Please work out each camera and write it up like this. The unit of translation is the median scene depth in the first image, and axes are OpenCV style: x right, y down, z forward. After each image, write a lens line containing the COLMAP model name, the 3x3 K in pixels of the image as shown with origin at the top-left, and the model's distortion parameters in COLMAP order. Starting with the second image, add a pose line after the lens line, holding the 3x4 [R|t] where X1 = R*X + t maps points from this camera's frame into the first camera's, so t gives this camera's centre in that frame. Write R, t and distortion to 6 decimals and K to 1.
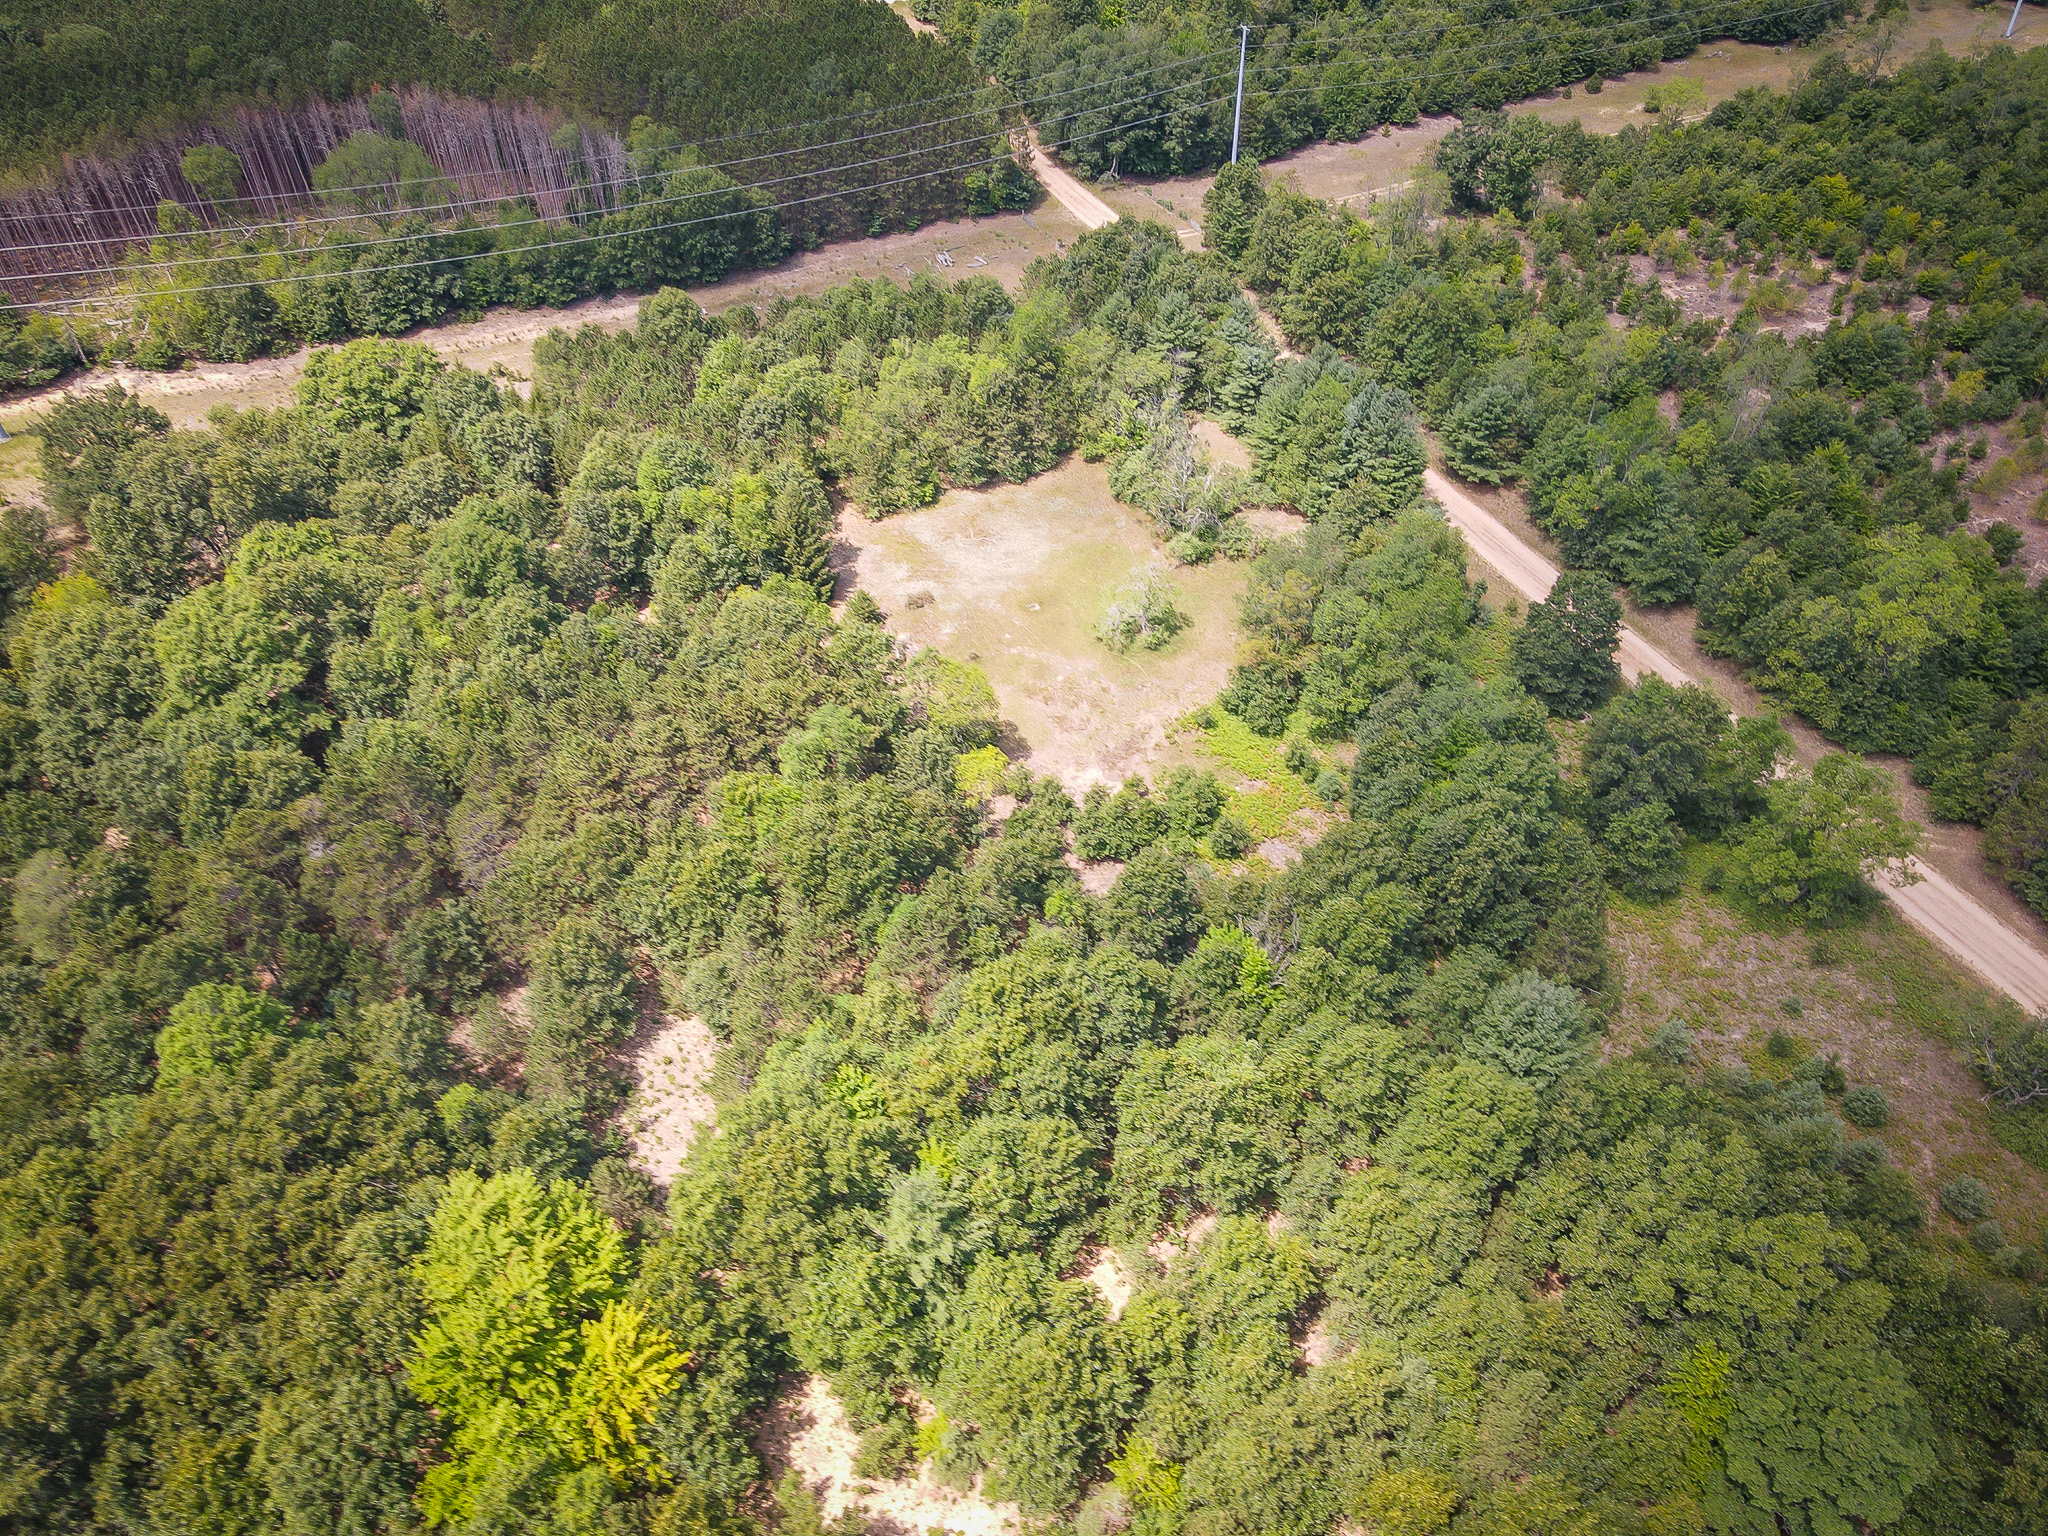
lens RADIAL K [[1440.0, 0, 1024.0], [0, 1440.0, 768.0], [0, 0, 1]] dist [0.017428, 0.008723]
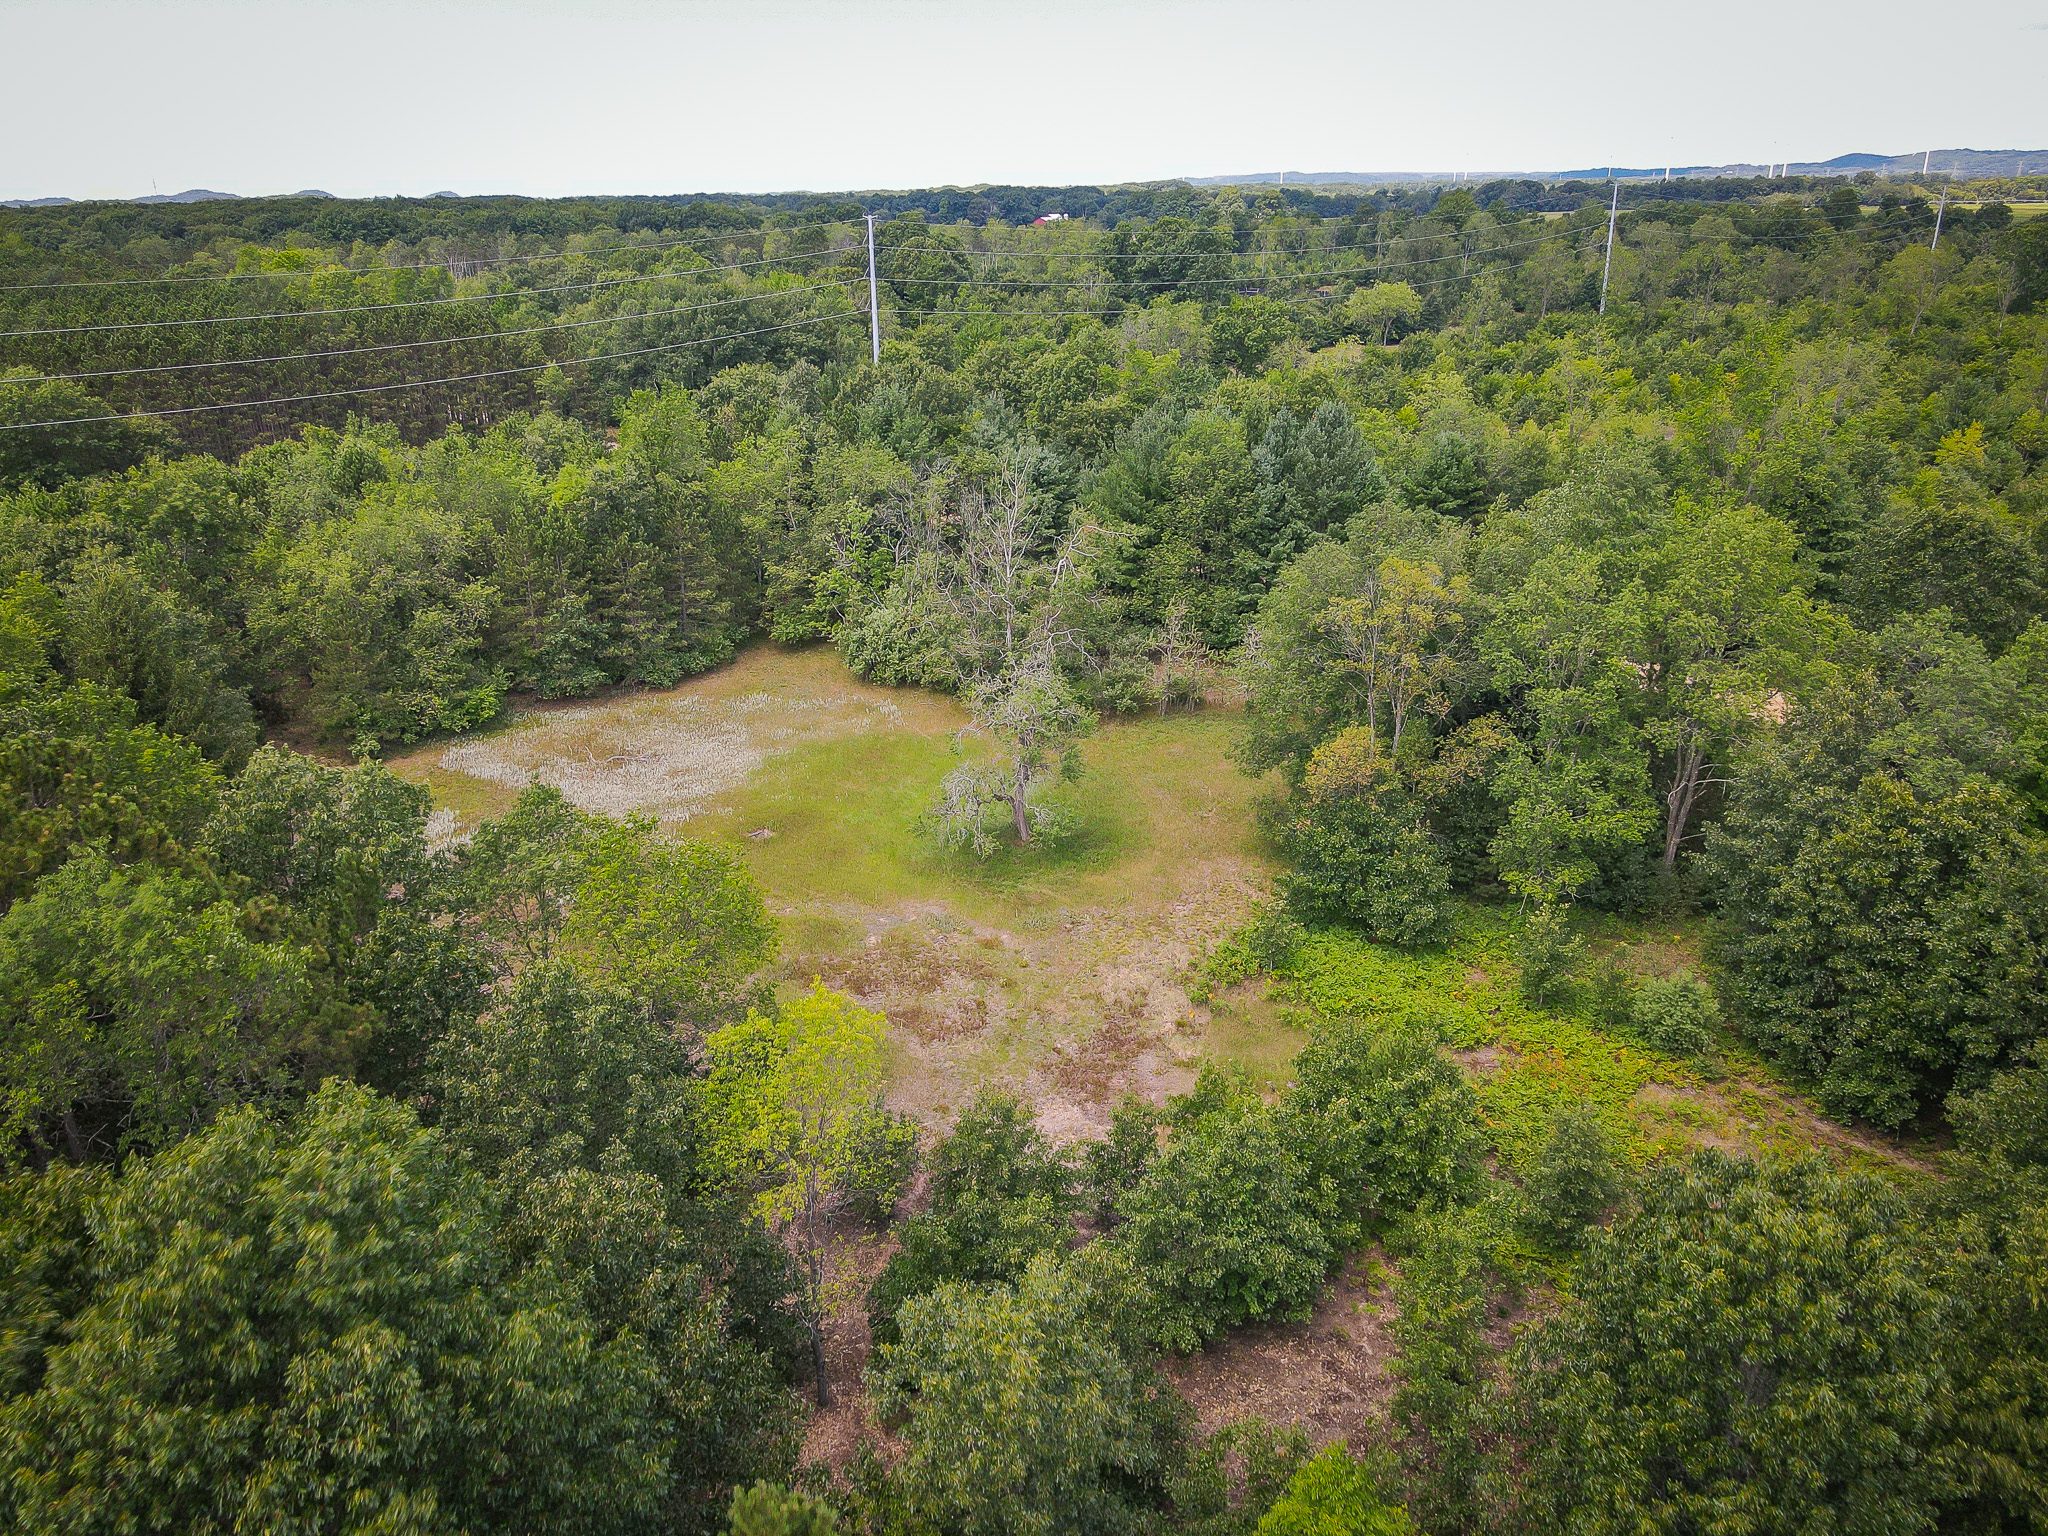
lens RADIAL K [[1440.0, 0, 1024.0], [0, 1440.0, 768.0], [0, 0, 1]] dist [0.017428, 0.008723]
pose [[0.943473, -0.107653, 0.313481, -0.049802], [0.209389, 0.926743, -0.311937, 0.021851], [-0.256935, 0.359943, 0.896898, 0.514742]]
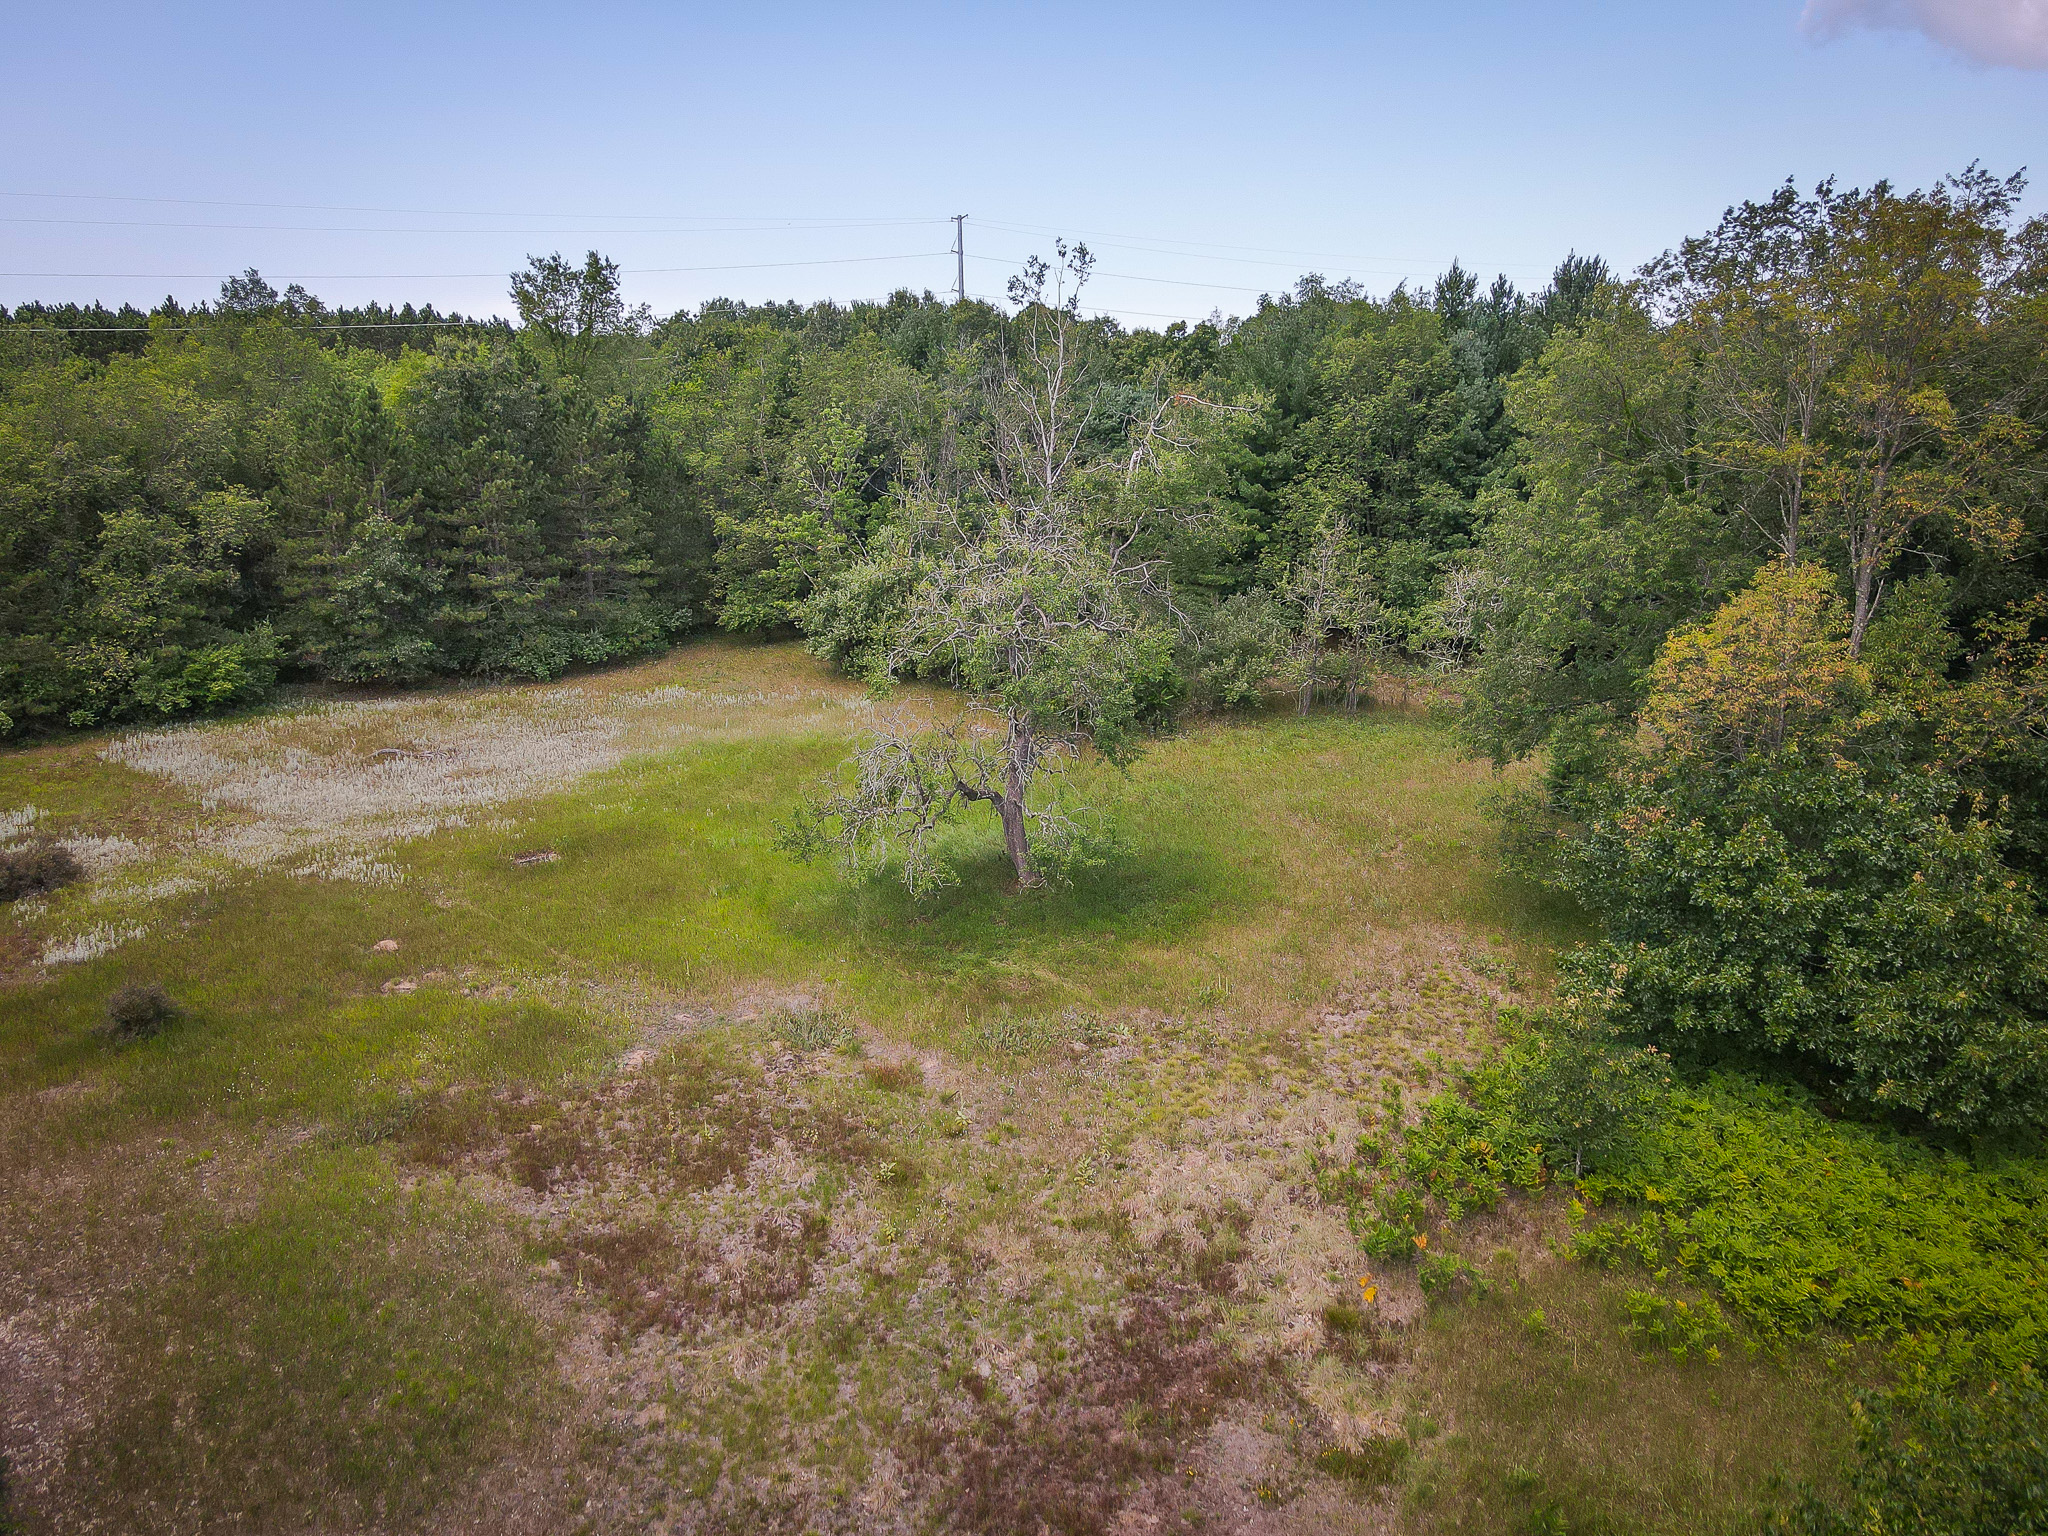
lens RADIAL K [[1440.0, 0, 1024.0], [0, 1440.0, 768.0], [0, 0, 1]] dist [0.017428, 0.008723]
pose [[0.972263, -0.048044, 0.228903, 0.029156], [0.145795, 0.889762, -0.432512, -0.011159], [-0.182890, 0.453889, 0.872087, 0.698658]]
